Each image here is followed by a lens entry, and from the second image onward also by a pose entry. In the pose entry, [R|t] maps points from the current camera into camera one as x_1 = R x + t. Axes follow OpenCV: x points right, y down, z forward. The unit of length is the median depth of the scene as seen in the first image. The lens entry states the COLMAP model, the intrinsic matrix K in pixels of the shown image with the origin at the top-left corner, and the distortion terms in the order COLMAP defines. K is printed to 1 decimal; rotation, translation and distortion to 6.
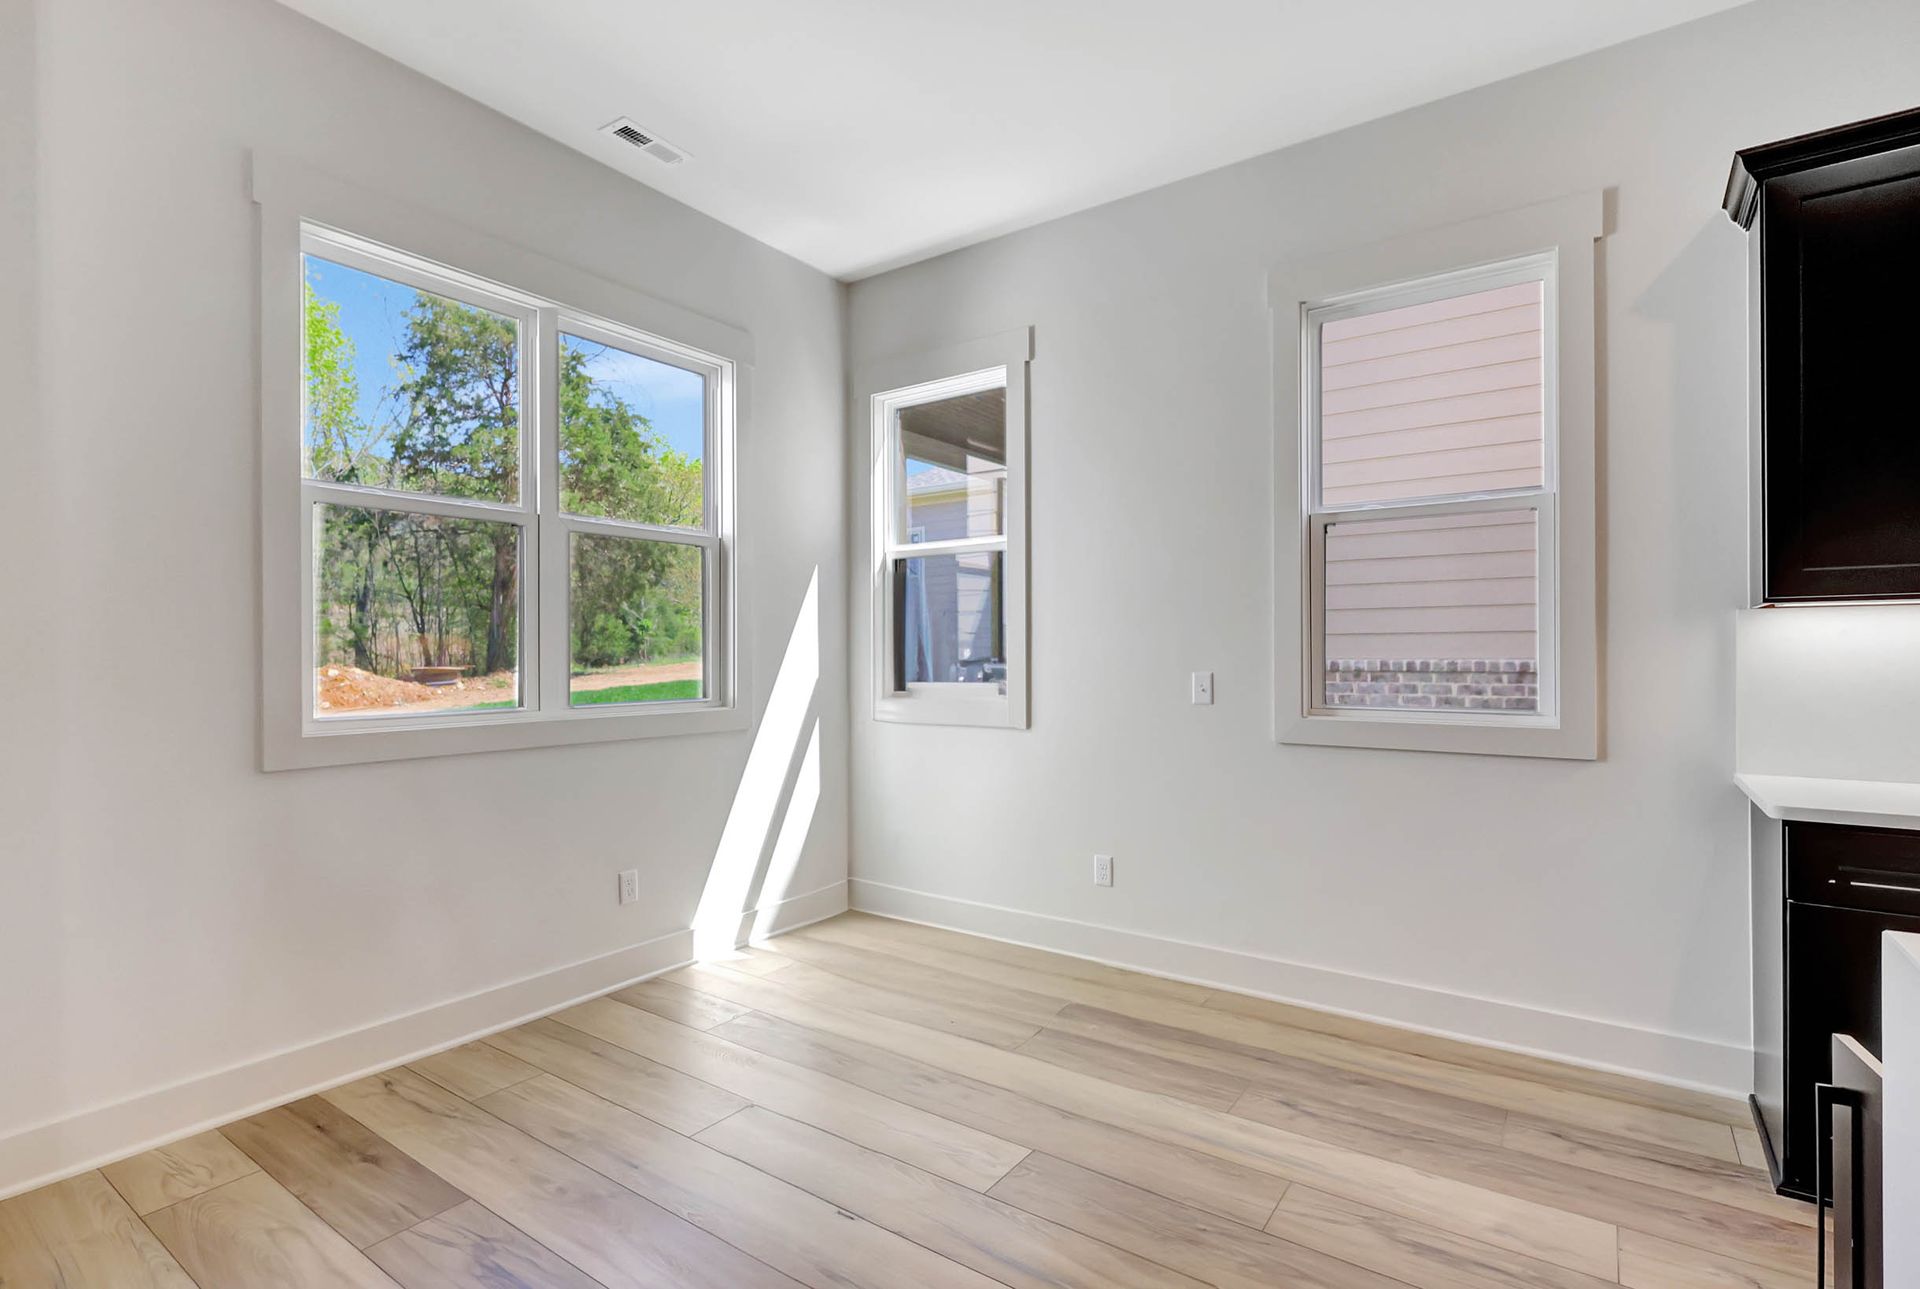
lens RADIAL K [[918.6, 0, 956.8], [0, 918.6, 658.5], [0, 0, 1]] dist [0.004444, 0.000614]
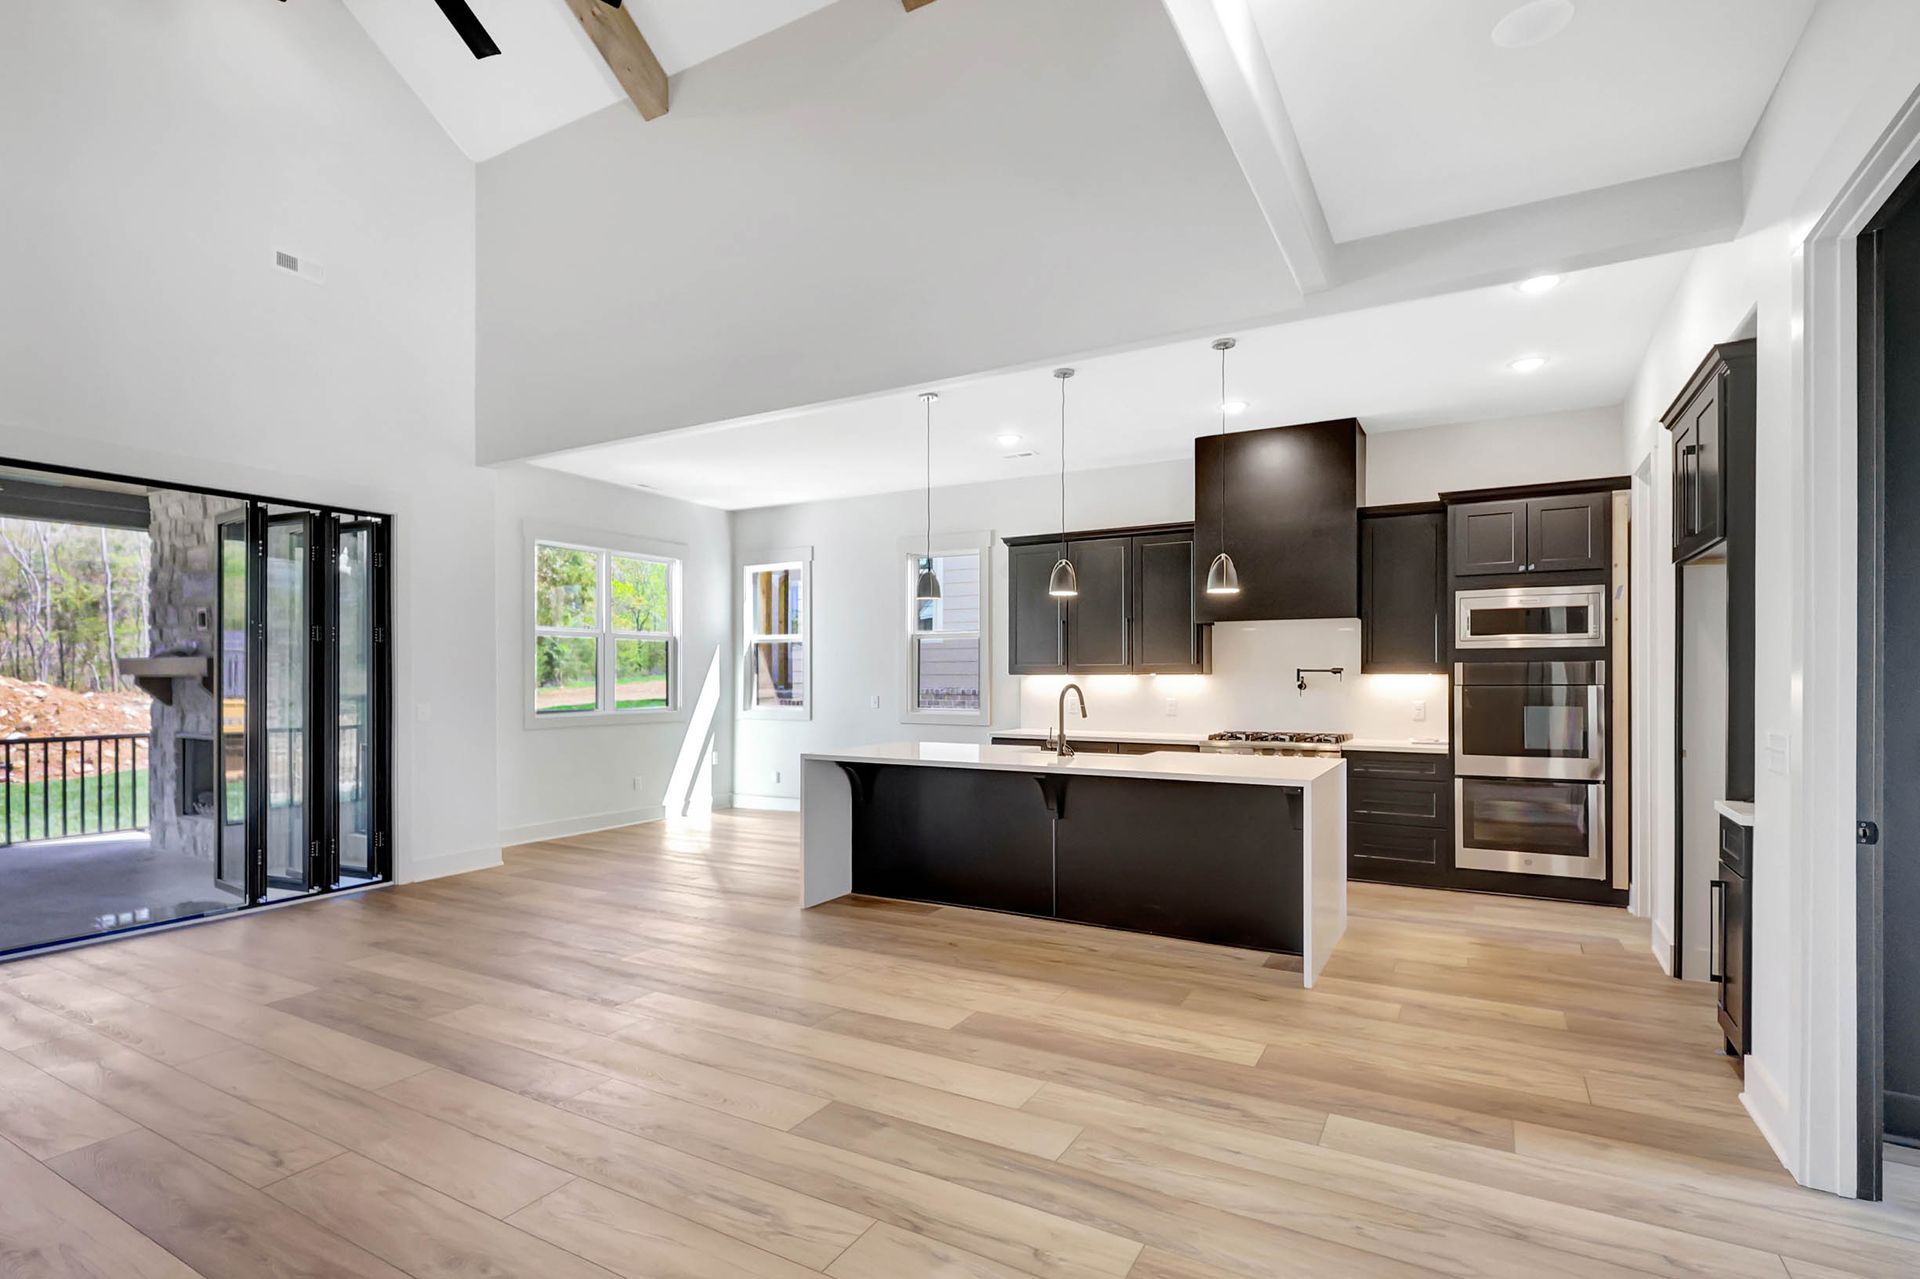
lens RADIAL K [[933.0, 0, 946.0], [0, 933.0, 670.4], [0, 0, 1]] dist [0.001887, 0.000973]
pose [[0.996590, 0.004326, 0.082403, 0.226423], [-0.003432, 0.999934, -0.010989, -0.022905], [-0.082446, 0.010669, 0.996538, -1.383337]]
